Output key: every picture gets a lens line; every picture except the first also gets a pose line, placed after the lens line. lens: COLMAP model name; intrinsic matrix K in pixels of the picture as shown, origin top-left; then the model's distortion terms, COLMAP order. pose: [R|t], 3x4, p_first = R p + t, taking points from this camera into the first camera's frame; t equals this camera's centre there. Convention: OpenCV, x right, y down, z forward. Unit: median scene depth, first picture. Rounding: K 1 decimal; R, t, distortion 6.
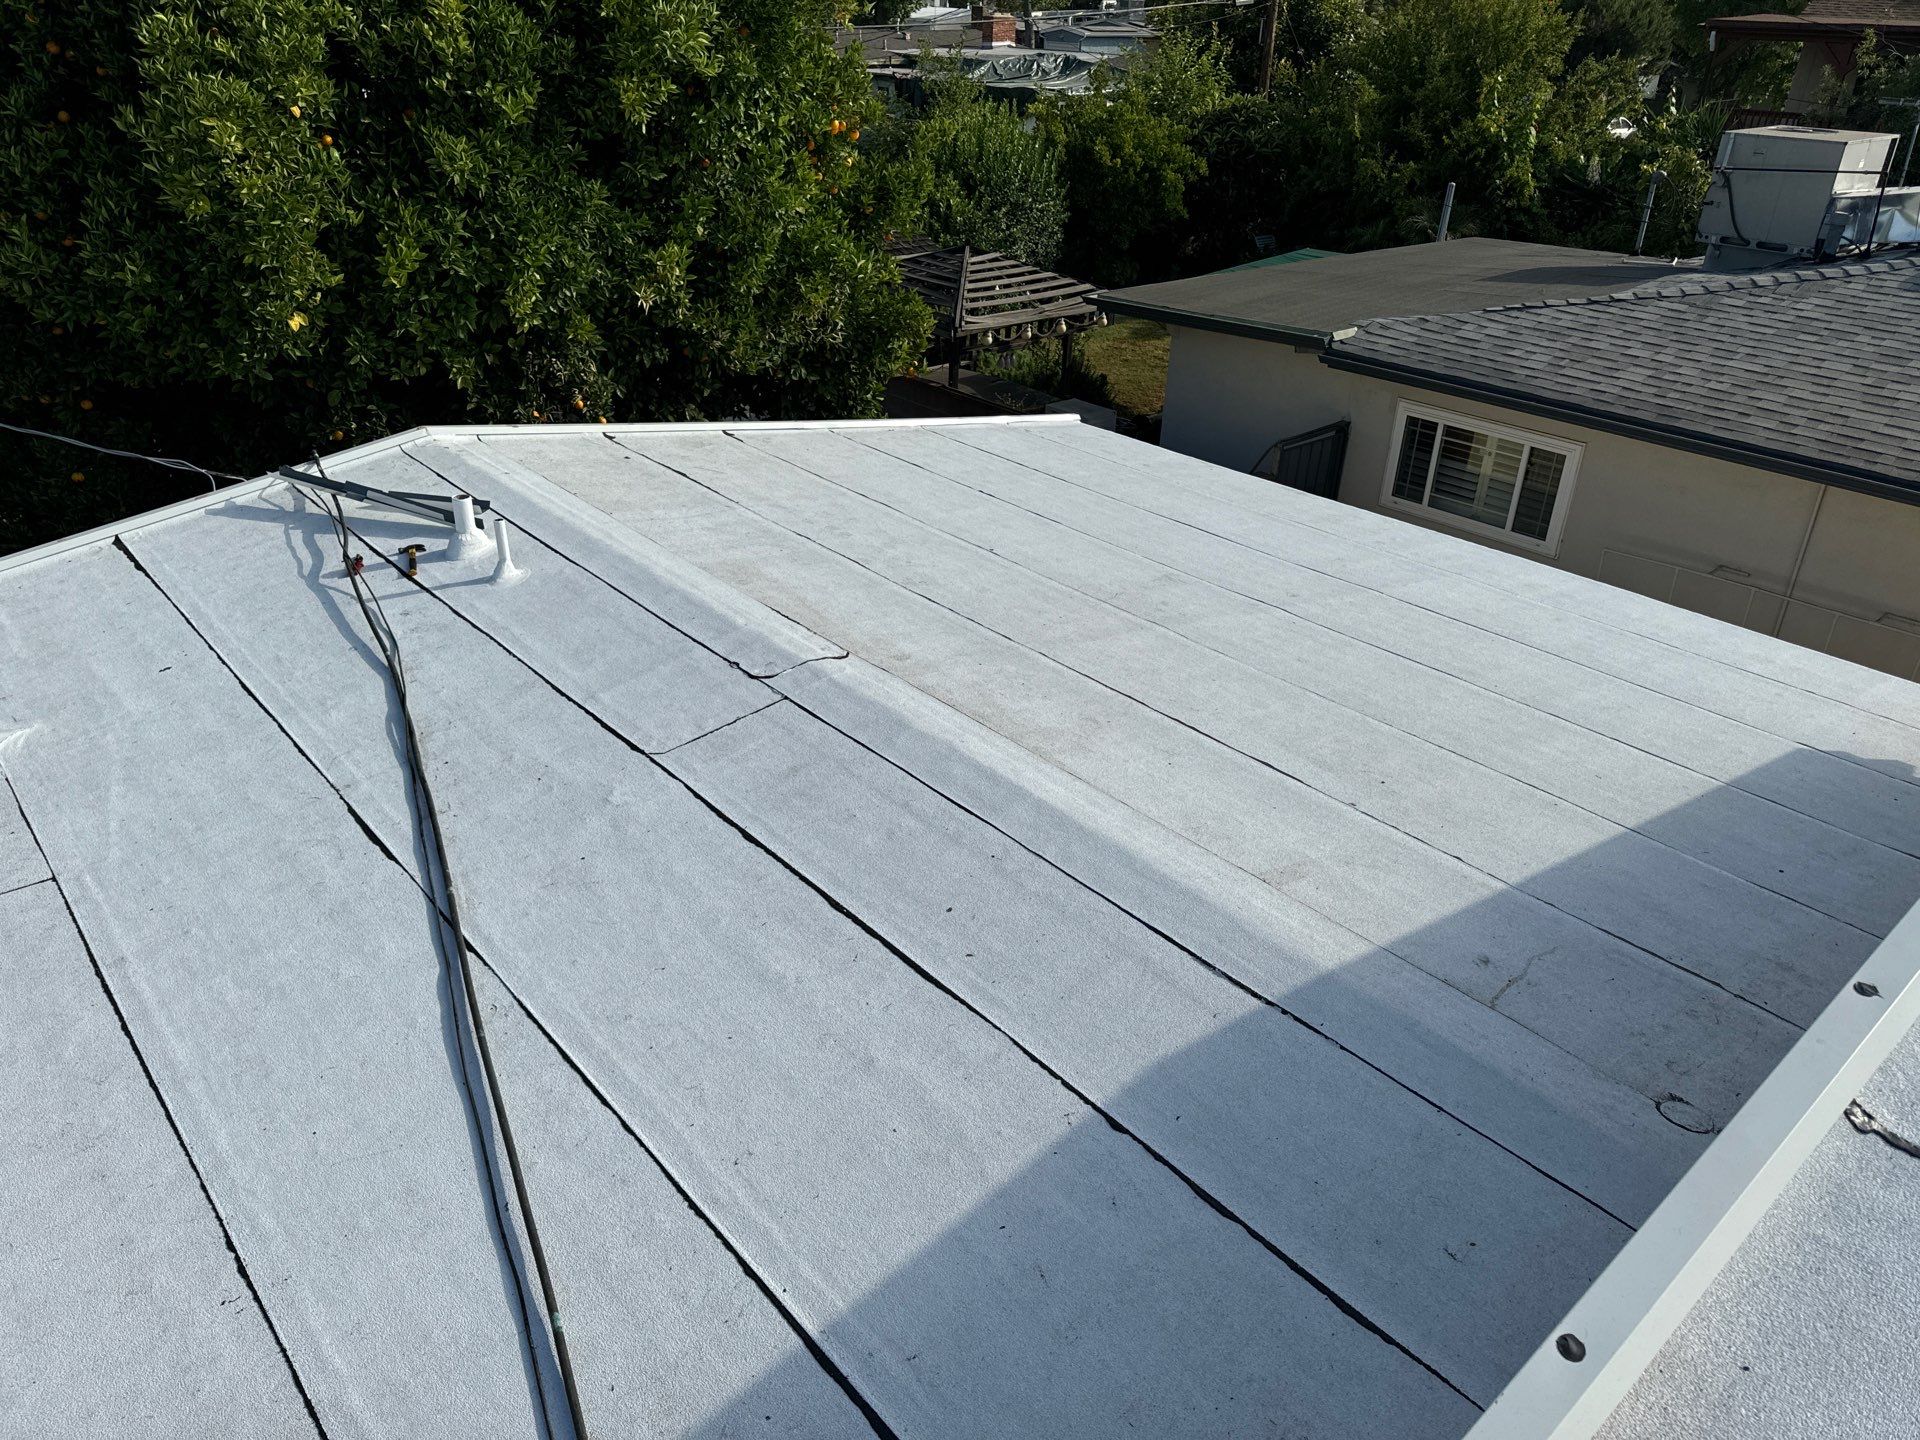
lens RADIAL K [[1297.4, 0, 960.0], [0, 1297.4, 720.0], [0, 0, 1]] dist [0.004765, -0.030077]
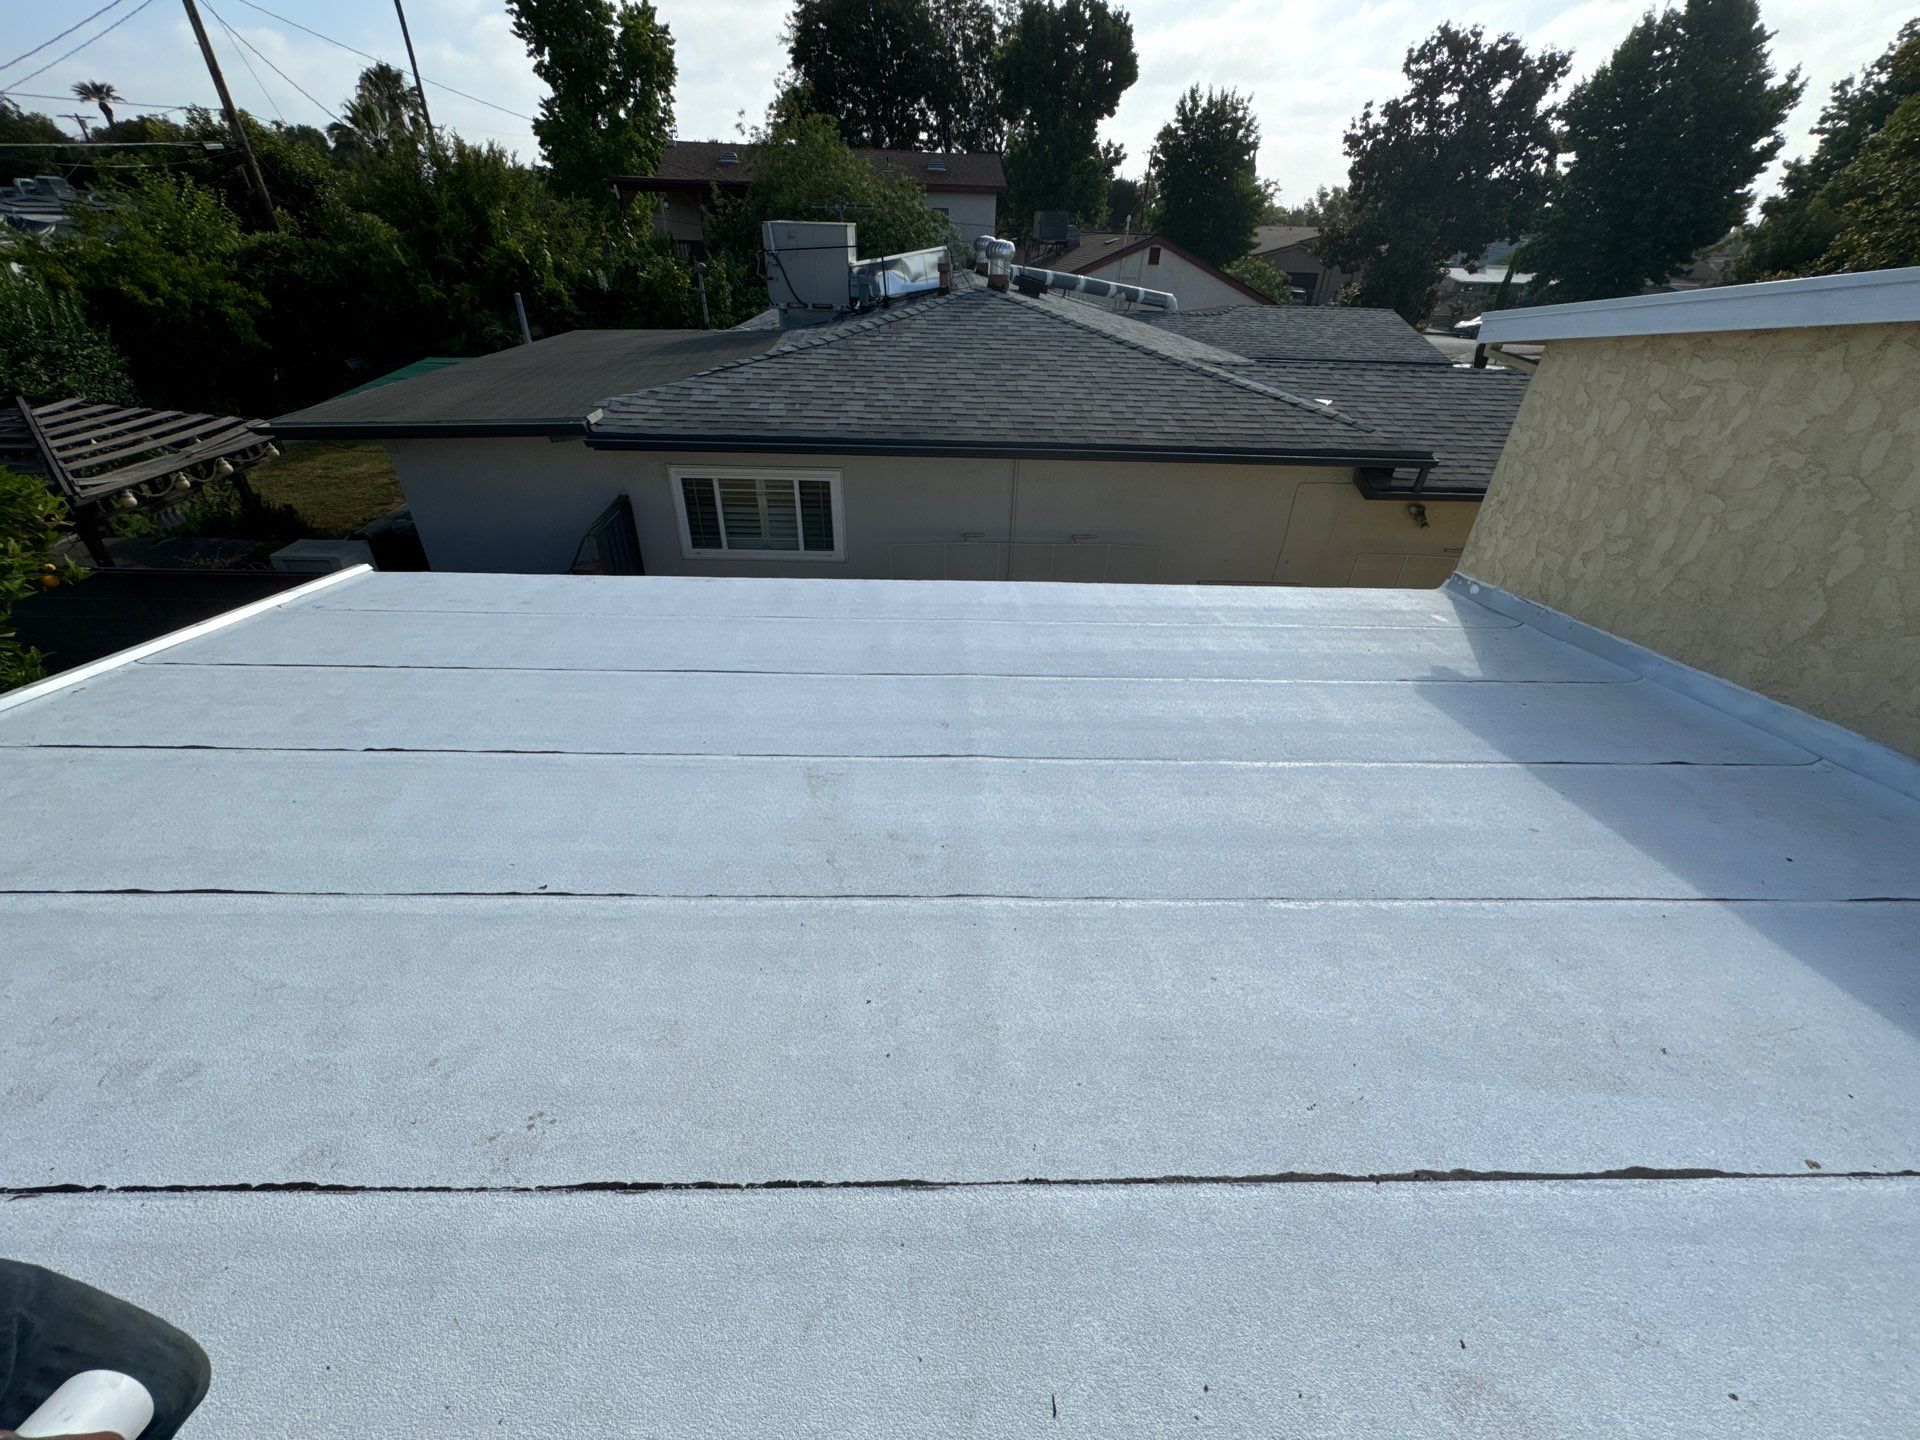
lens RADIAL K [[755.6, 0, 960.0], [0, 755.6, 720.0], [0, 0, 1]] dist [-0.001332, -0.000483]
pose [[0.628726, -0.429018, 0.648573, -0.020815], [0.358163, 0.900071, 0.248176, -0.105726], [-0.690234, 0.076260, 0.719556, 0.323420]]
